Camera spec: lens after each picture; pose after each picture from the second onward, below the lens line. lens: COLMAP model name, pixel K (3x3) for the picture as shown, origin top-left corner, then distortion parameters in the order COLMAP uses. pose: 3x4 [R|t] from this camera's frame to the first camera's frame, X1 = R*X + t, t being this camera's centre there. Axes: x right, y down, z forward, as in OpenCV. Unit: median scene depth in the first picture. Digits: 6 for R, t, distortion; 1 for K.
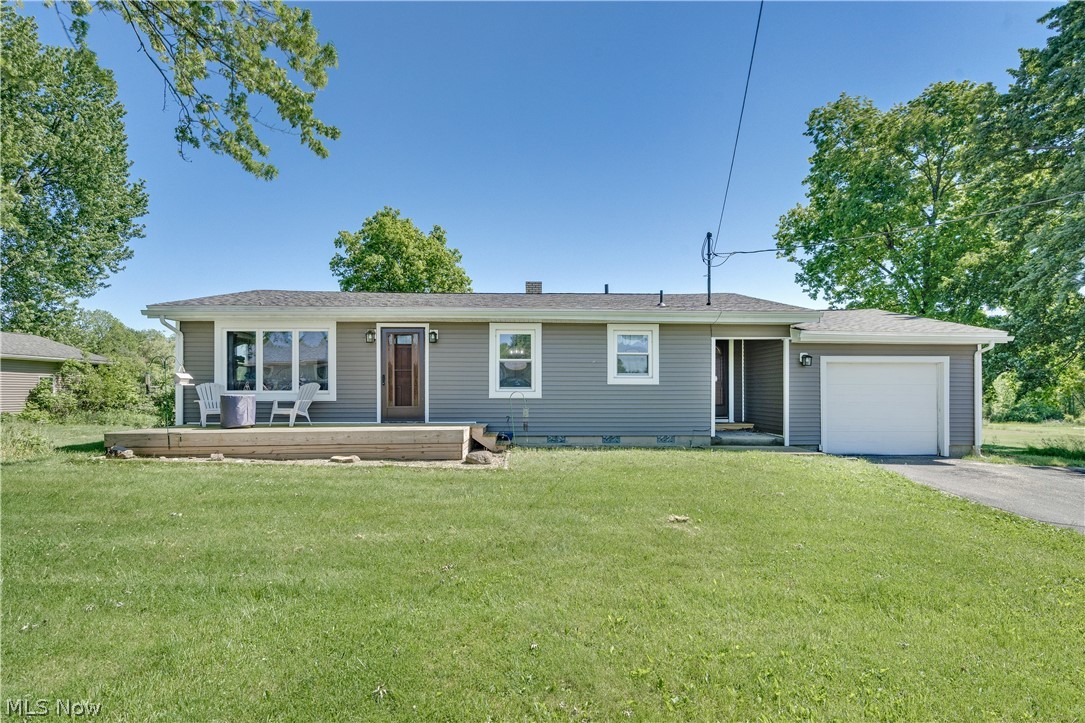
lens RADIAL K [[558.9, 0, 544.2], [0, 558.9, 381.7], [0, 0, 1]] dist [-0.021252, 0.000209]
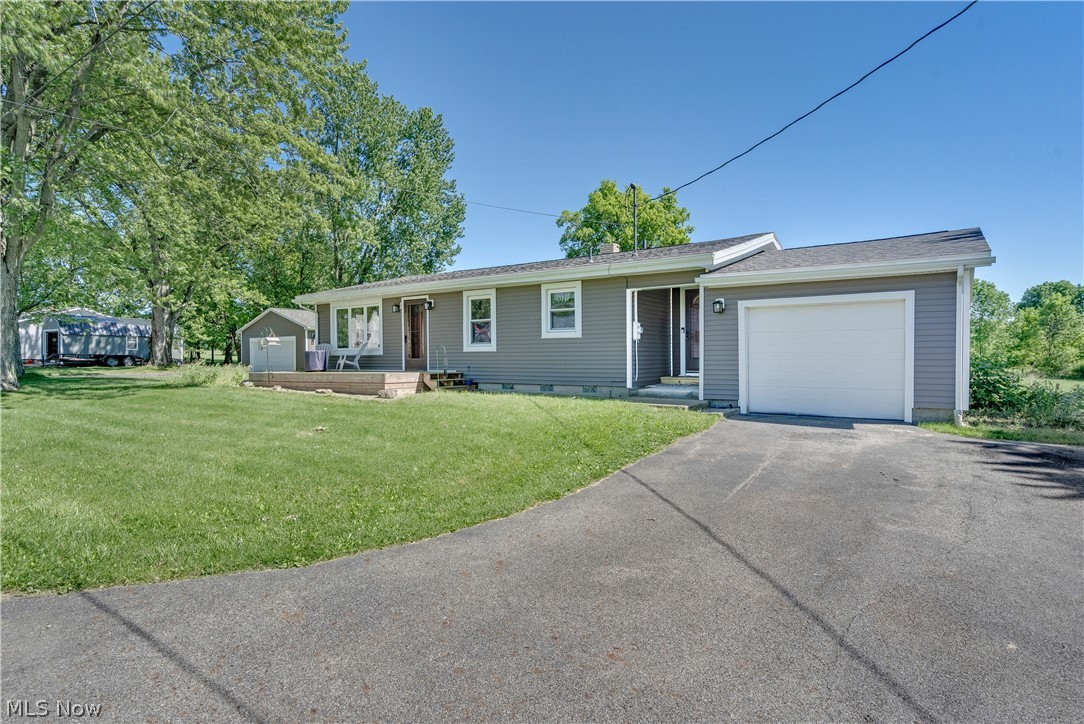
lens RADIAL K [[558.4, 0, 543.7], [0, 558.4, 382.2], [0, 0, 1]] dist [-0.021252, 0.000209]
pose [[0.810581, 0.021313, -0.585239, 0.771930], [0.017312, 0.998029, 0.060323, 0.024481], [0.585371, -0.059028, 0.808614, 0.091927]]
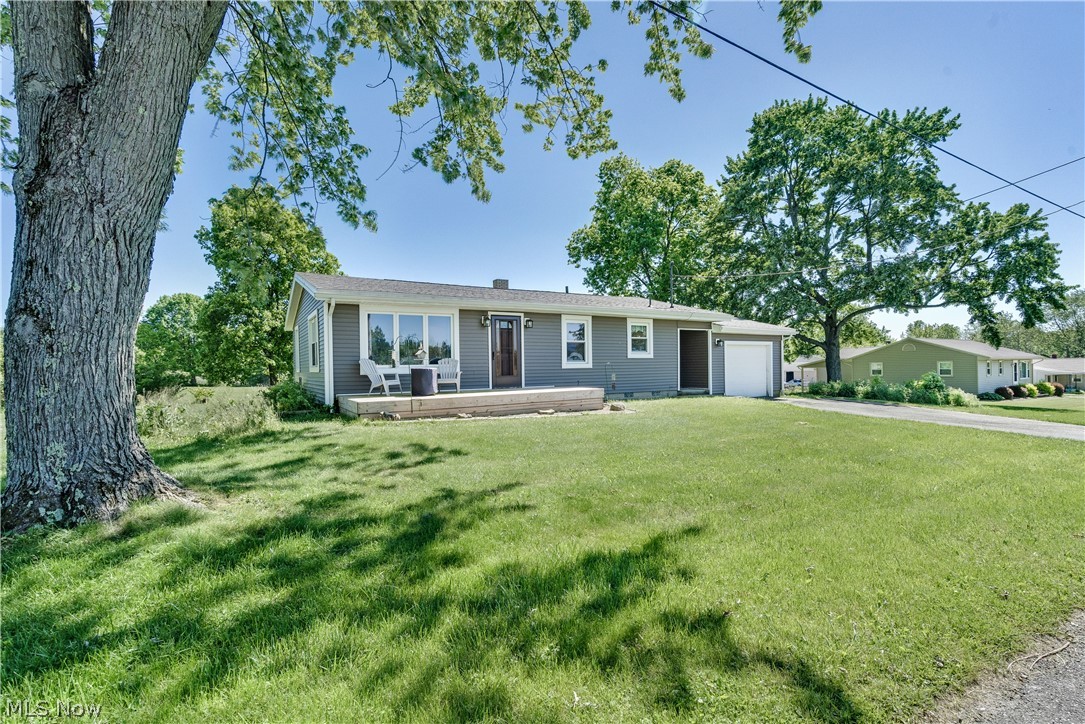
lens RADIAL K [[505.4, 0, 542.5], [0, 505.4, 362.0], [0, 0, 1]] dist [-0.024798, 0.000052]
pose [[0.873331, -0.010147, 0.487021, -0.750122], [0.007065, 0.999942, 0.008165, 0.002363], [-0.487075, -0.003689, 0.873352, -0.079132]]
